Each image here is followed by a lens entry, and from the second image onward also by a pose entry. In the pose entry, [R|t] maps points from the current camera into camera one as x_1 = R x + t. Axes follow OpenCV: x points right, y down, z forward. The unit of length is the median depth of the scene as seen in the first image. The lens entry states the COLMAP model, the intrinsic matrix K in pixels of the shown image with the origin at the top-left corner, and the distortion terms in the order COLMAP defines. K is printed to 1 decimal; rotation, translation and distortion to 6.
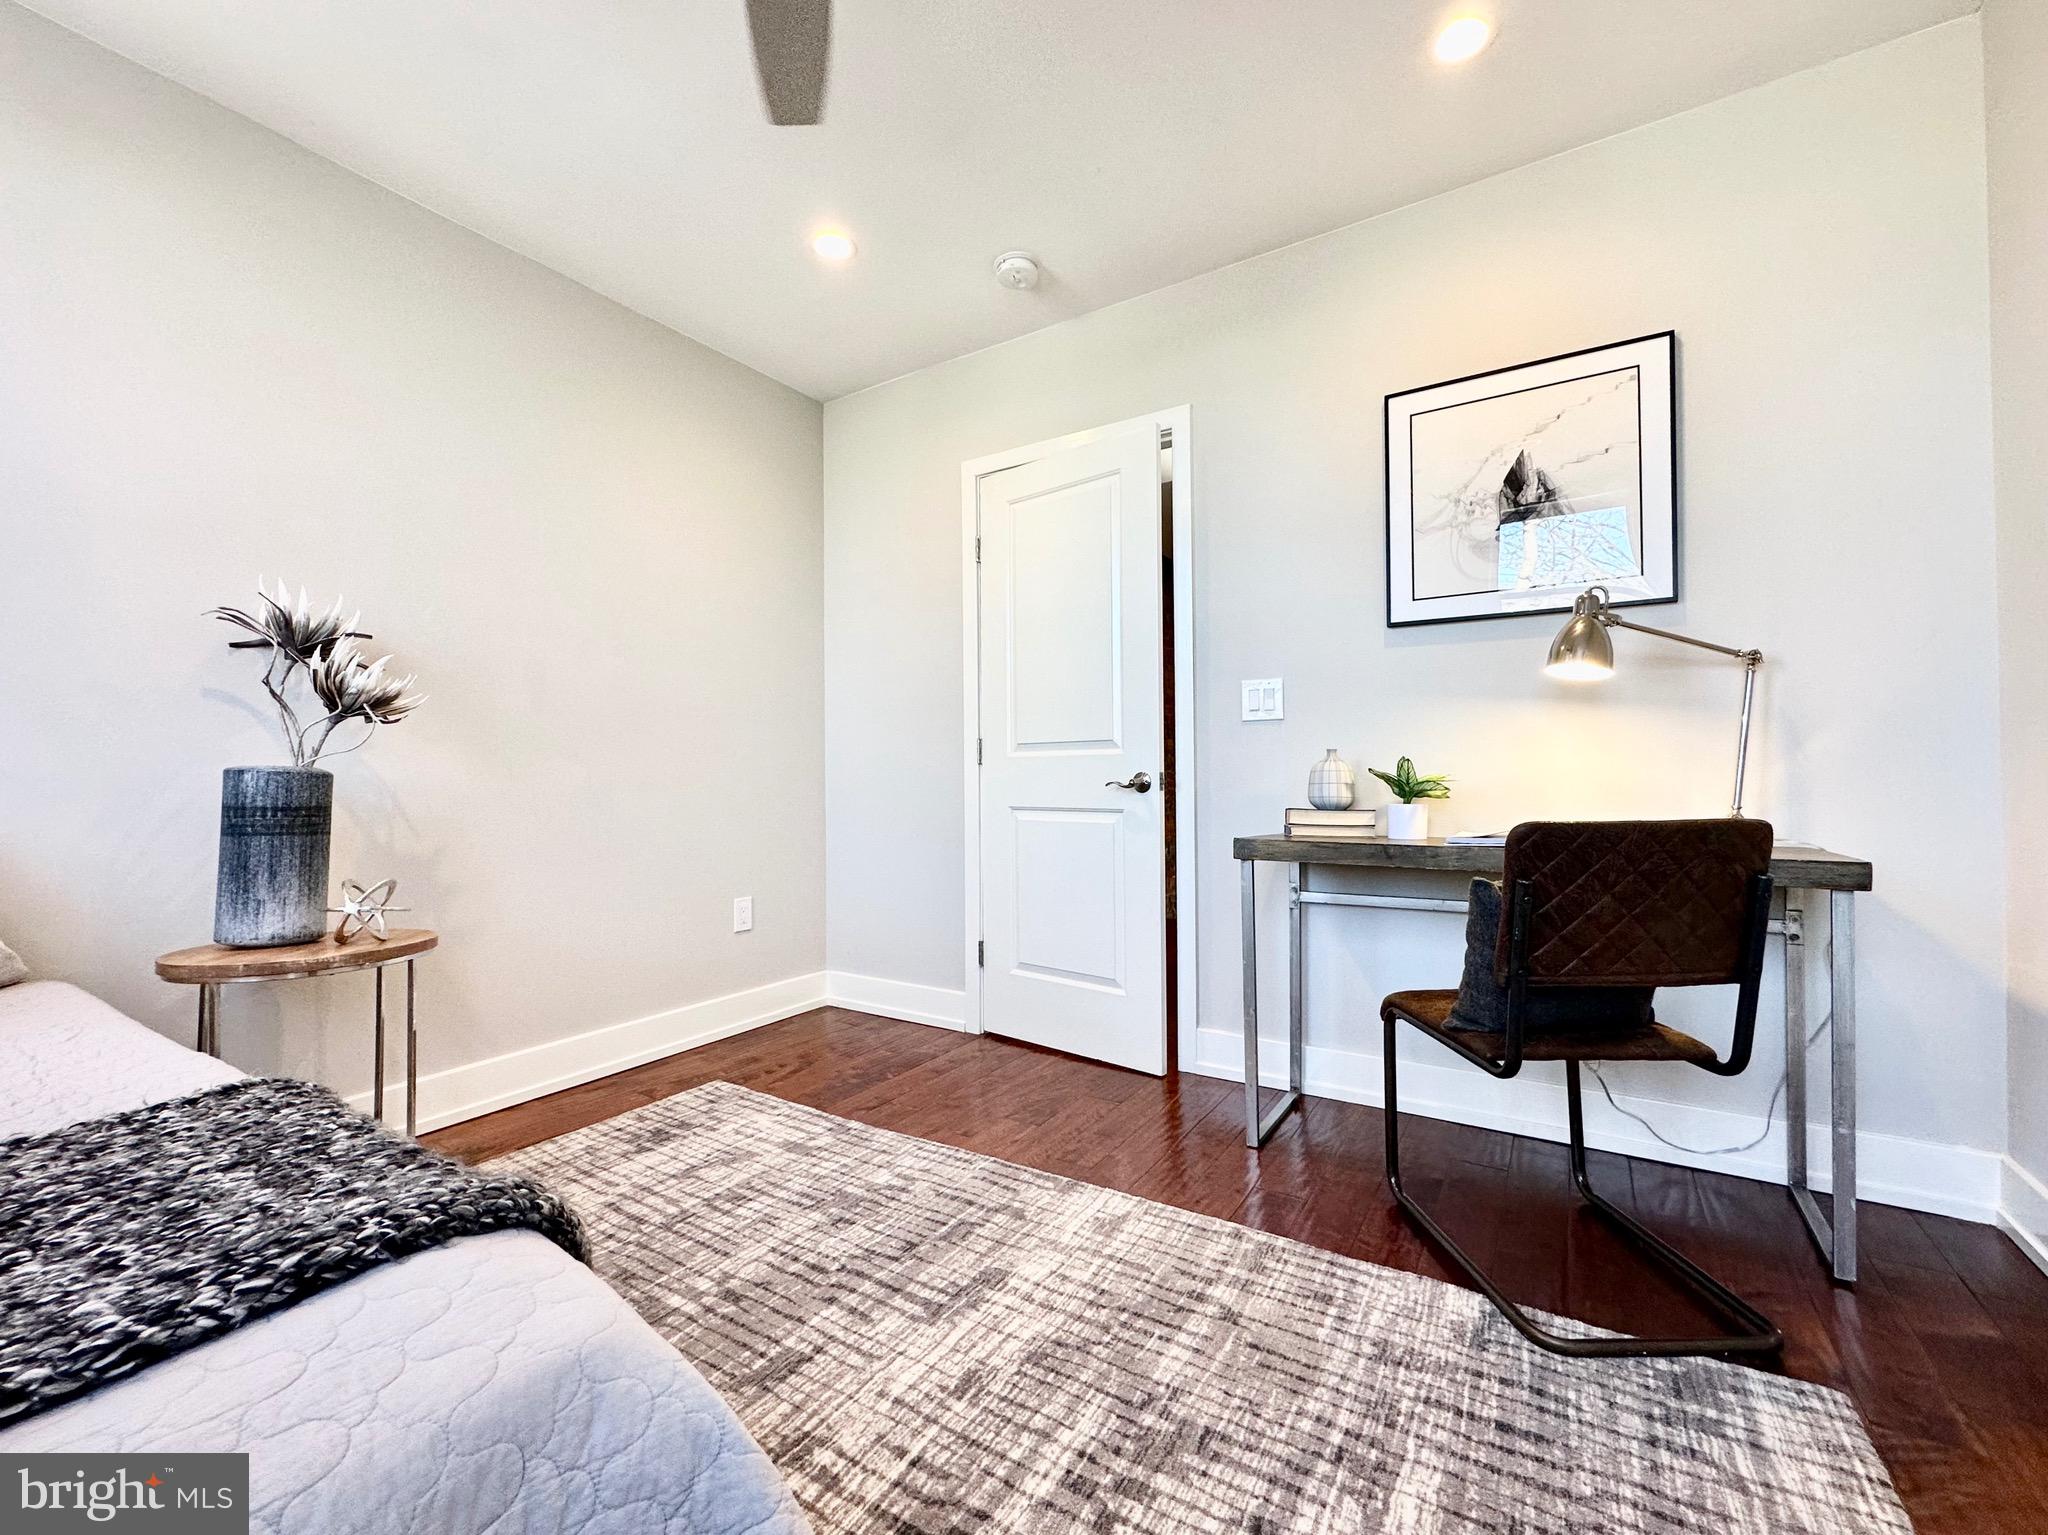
lens RADIAL K [[833.5, 0, 1026.2], [0, 833.5, 768.0], [0, 0, 1]] dist [-0.002467, -0.000422]
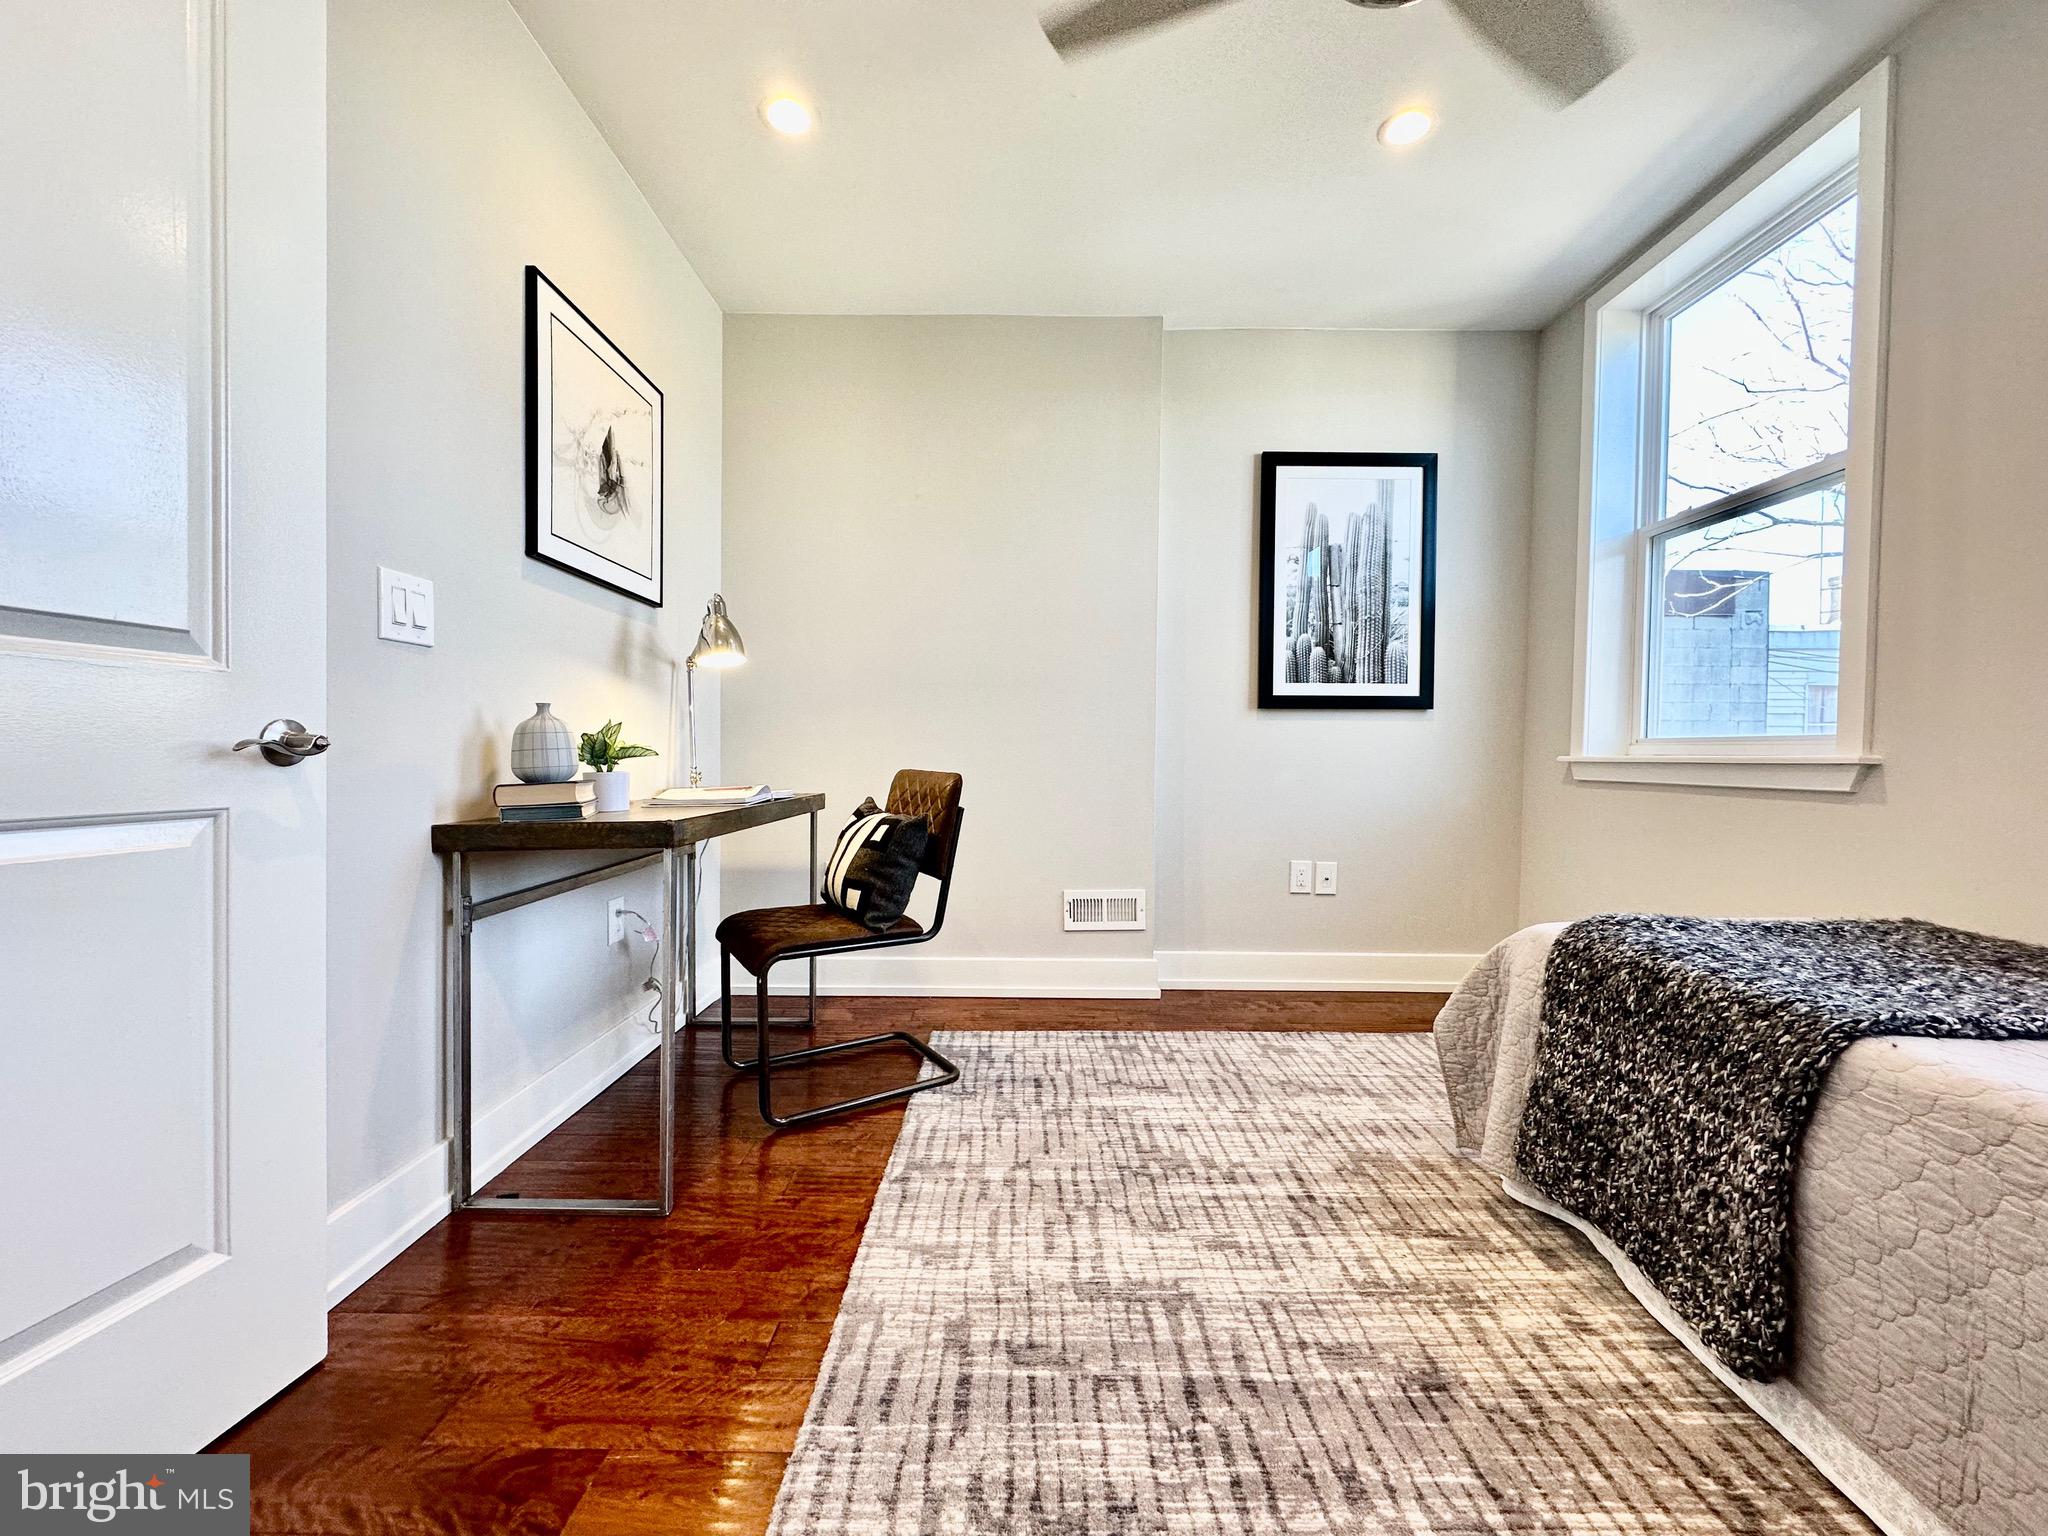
lens RADIAL K [[815.2, 0, 1026.0], [0, 815.2, 768.1], [0, 0, 1]] dist [-0.003162, 0.000081]
pose [[-0.534162, -0.014633, 0.845256, -0.783705], [-0.014277, 0.999864, 0.008288, 0.038701], [-0.845262, -0.007641, -0.534298, 1.622705]]
